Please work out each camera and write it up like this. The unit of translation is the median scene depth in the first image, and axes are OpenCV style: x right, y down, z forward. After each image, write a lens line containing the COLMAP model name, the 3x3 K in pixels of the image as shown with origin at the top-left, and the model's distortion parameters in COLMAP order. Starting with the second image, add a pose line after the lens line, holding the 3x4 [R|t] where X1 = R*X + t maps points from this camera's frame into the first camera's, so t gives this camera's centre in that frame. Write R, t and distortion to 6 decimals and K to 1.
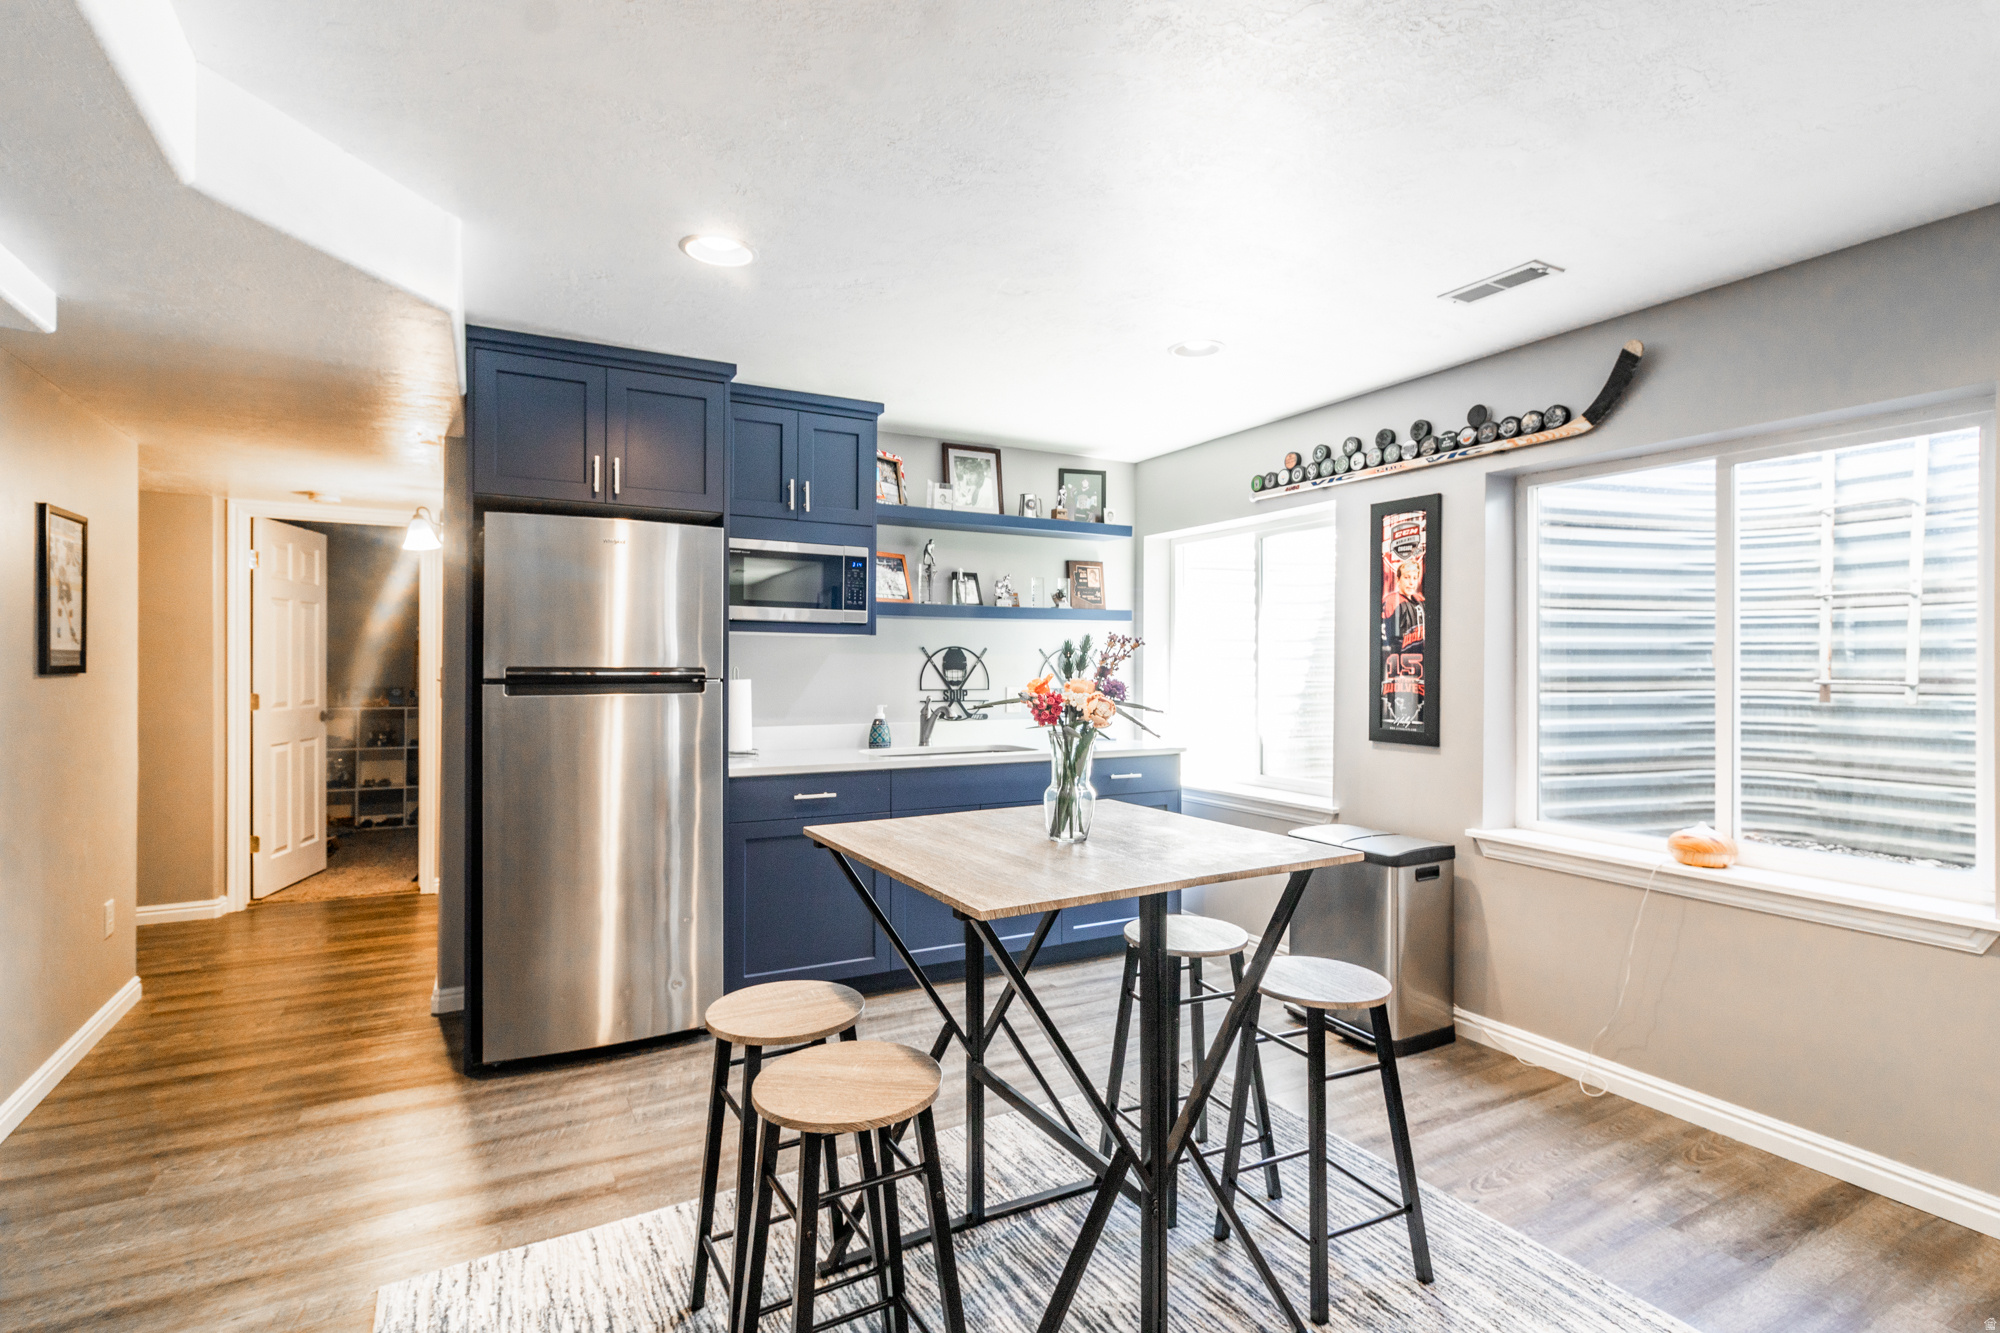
lens RADIAL K [[965.8, 0, 1000.7], [0, 965.8, 662.1], [0, 0, 1]] dist [0.000996, -0.000145]
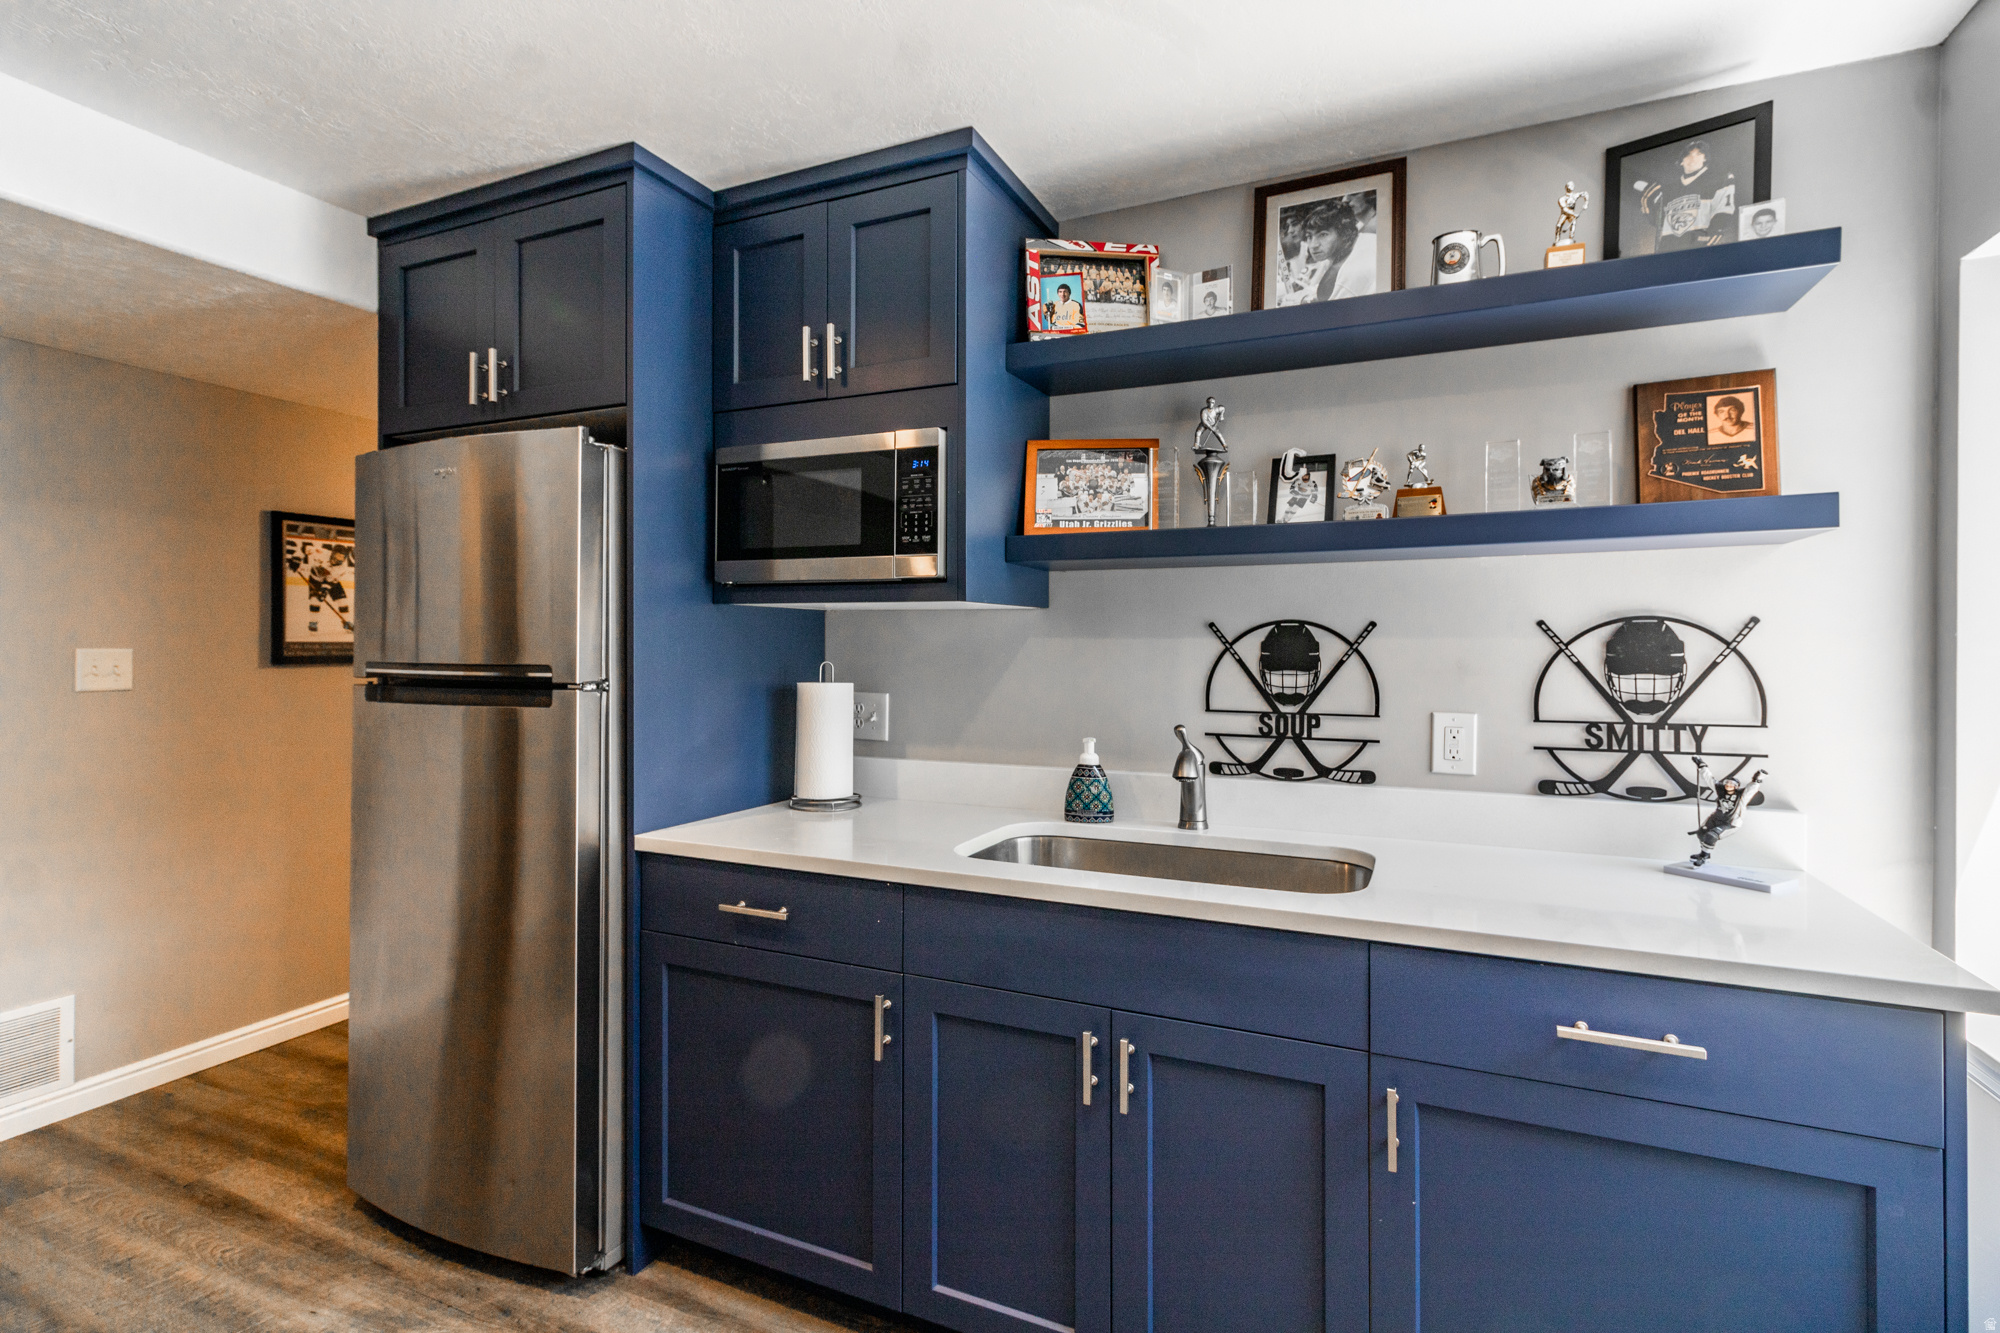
lens RADIAL K [[922.5, 0, 1008.3], [0, 922.5, 648.7], [0, 0, 1]] dist [0.005146, -0.000820]
pose [[0.598178, -0.004336, -0.801352, 0.226989], [0.003055, 0.999990, -0.003130, -0.001449], [0.801358, -0.000576, 0.598185, 0.626091]]
